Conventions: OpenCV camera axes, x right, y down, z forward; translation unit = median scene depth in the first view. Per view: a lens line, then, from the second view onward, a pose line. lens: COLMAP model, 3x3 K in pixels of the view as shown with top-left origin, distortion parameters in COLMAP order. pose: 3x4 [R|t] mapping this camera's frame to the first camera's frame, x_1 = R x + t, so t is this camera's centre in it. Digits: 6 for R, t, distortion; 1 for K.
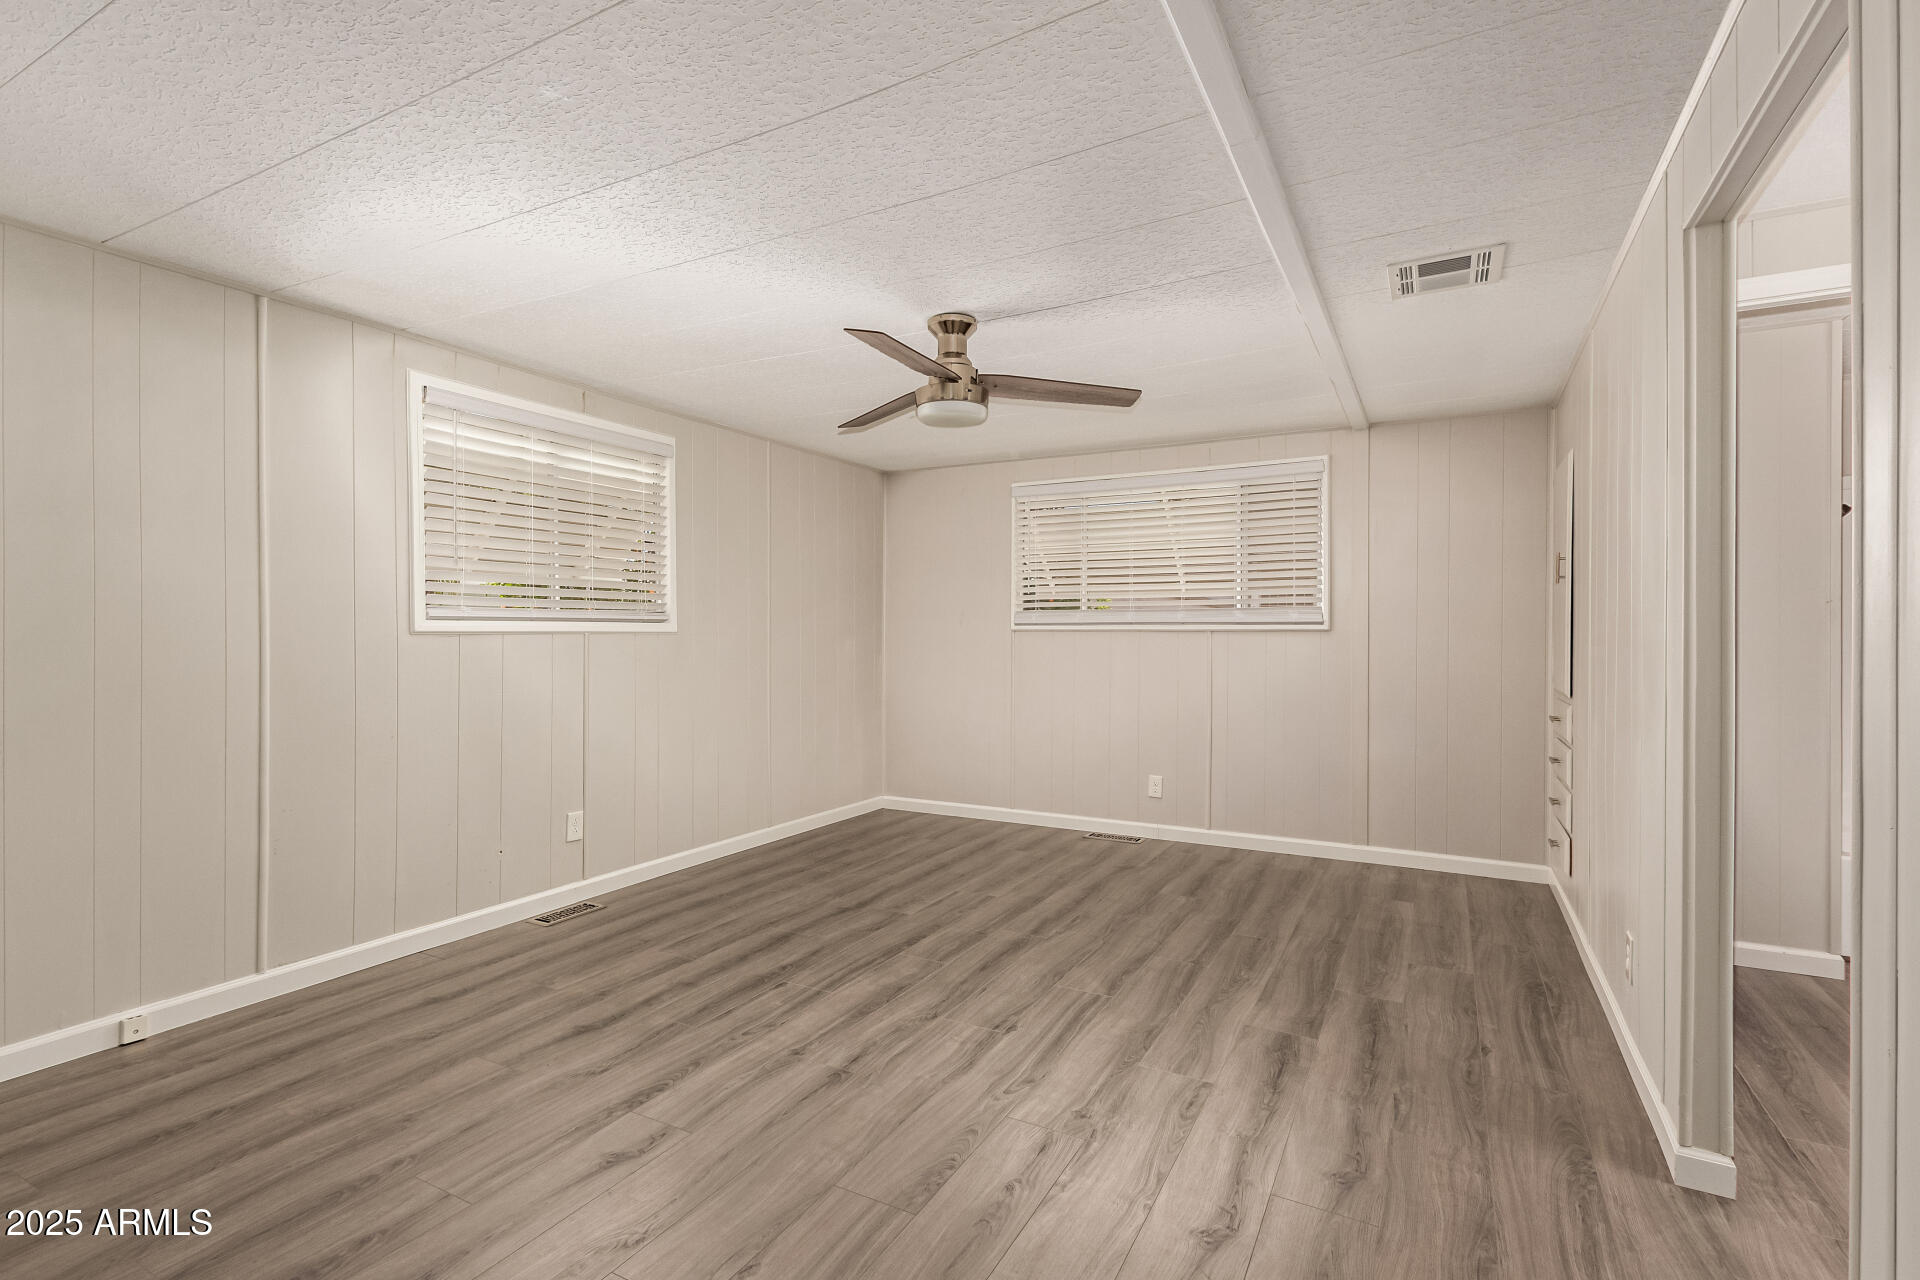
lens RADIAL K [[884.9, 0, 970.4], [0, 884.9, 639.2], [0, 0, 1]] dist [-0.001003, -0.000802]
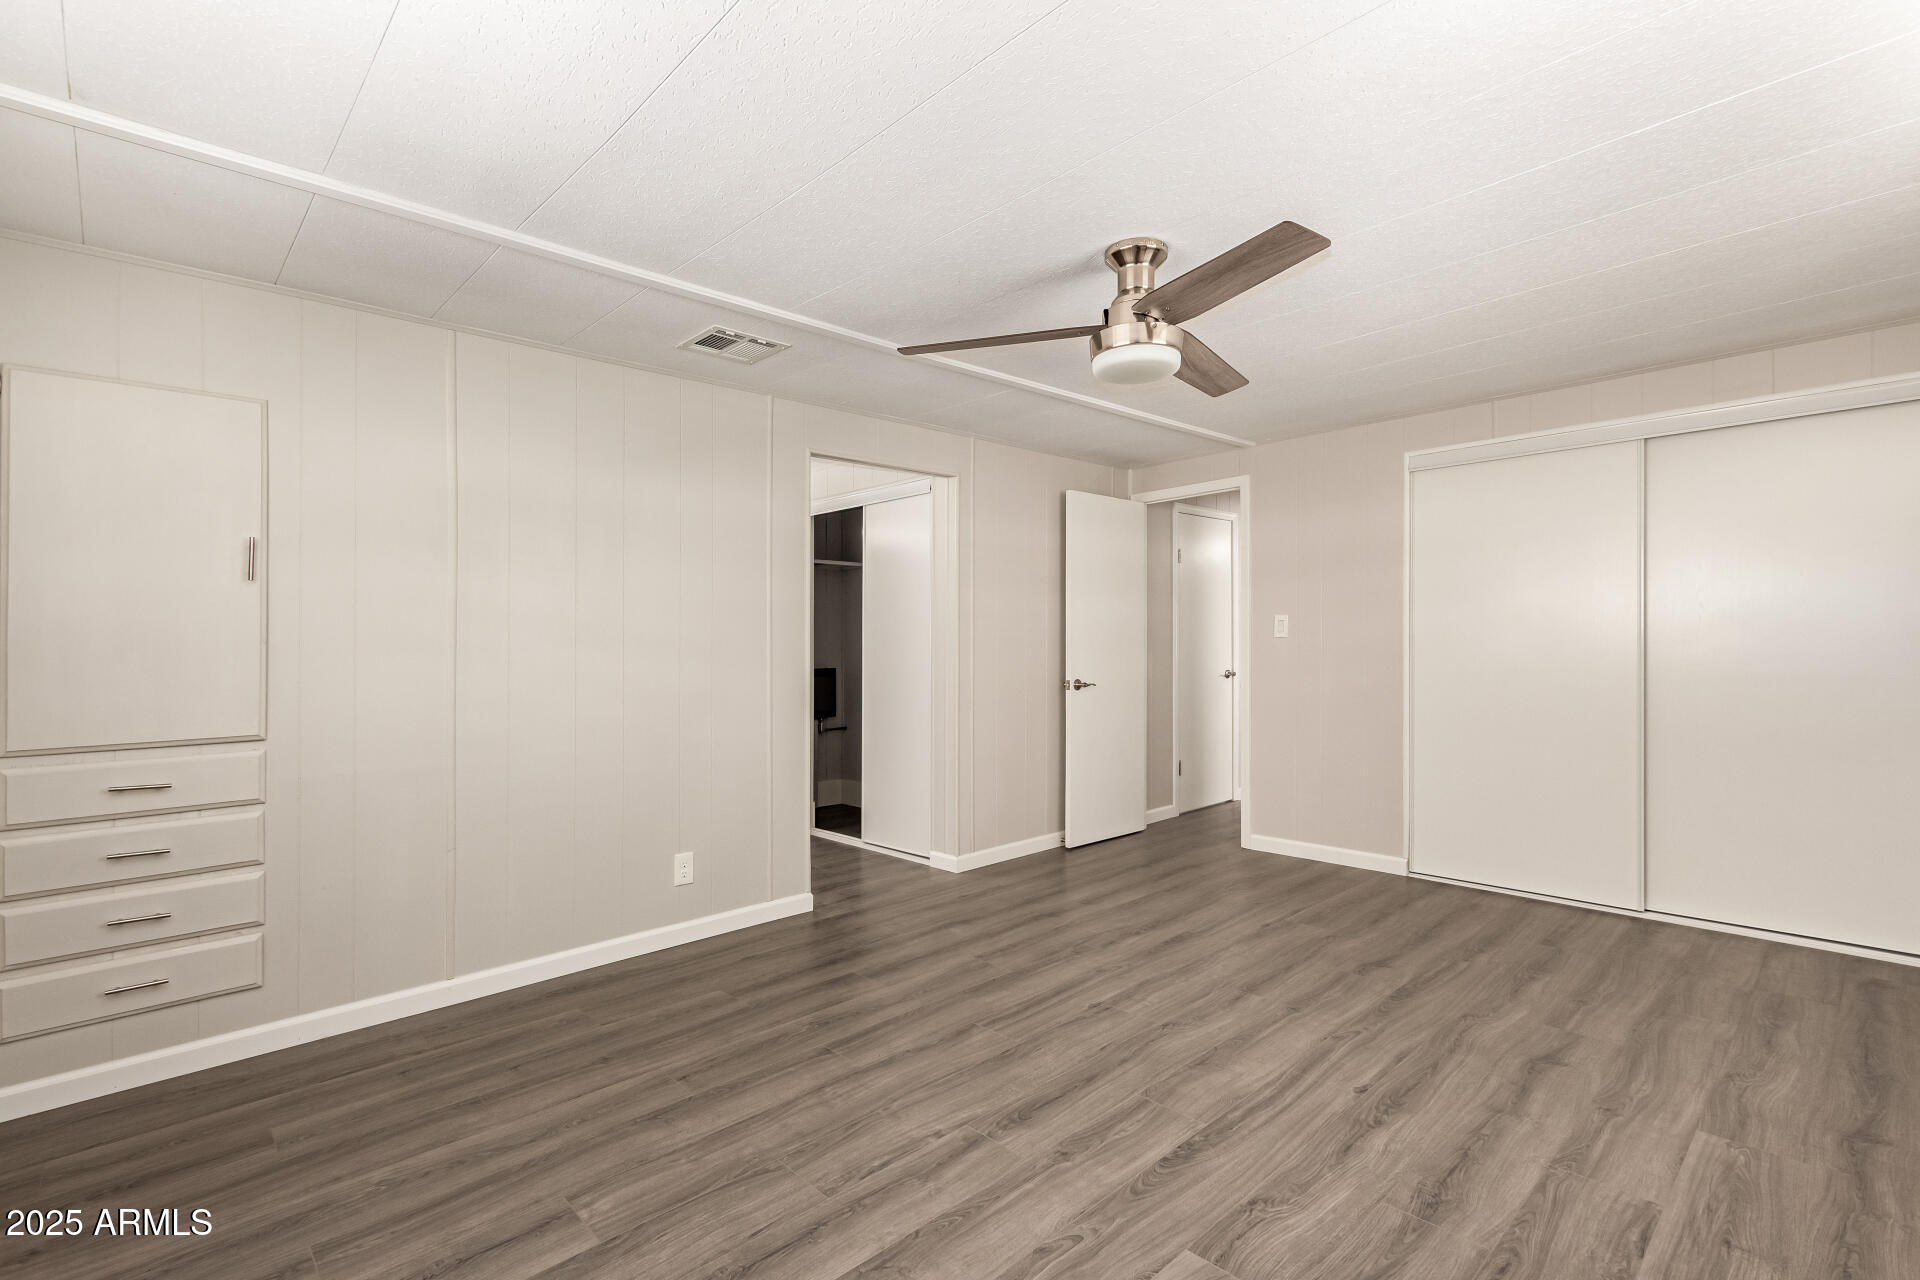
lens RADIAL K [[884.9, 0, 970.4], [0, 884.9, 639.2], [0, 0, 1]] dist [-0.001003, -0.000802]
pose [[-0.950520, 0.014555, 0.310323, -0.130921], [0.014997, 0.999887, -0.000959, -0.008707], [-0.310302, 0.003742, -0.950631, 1.790340]]
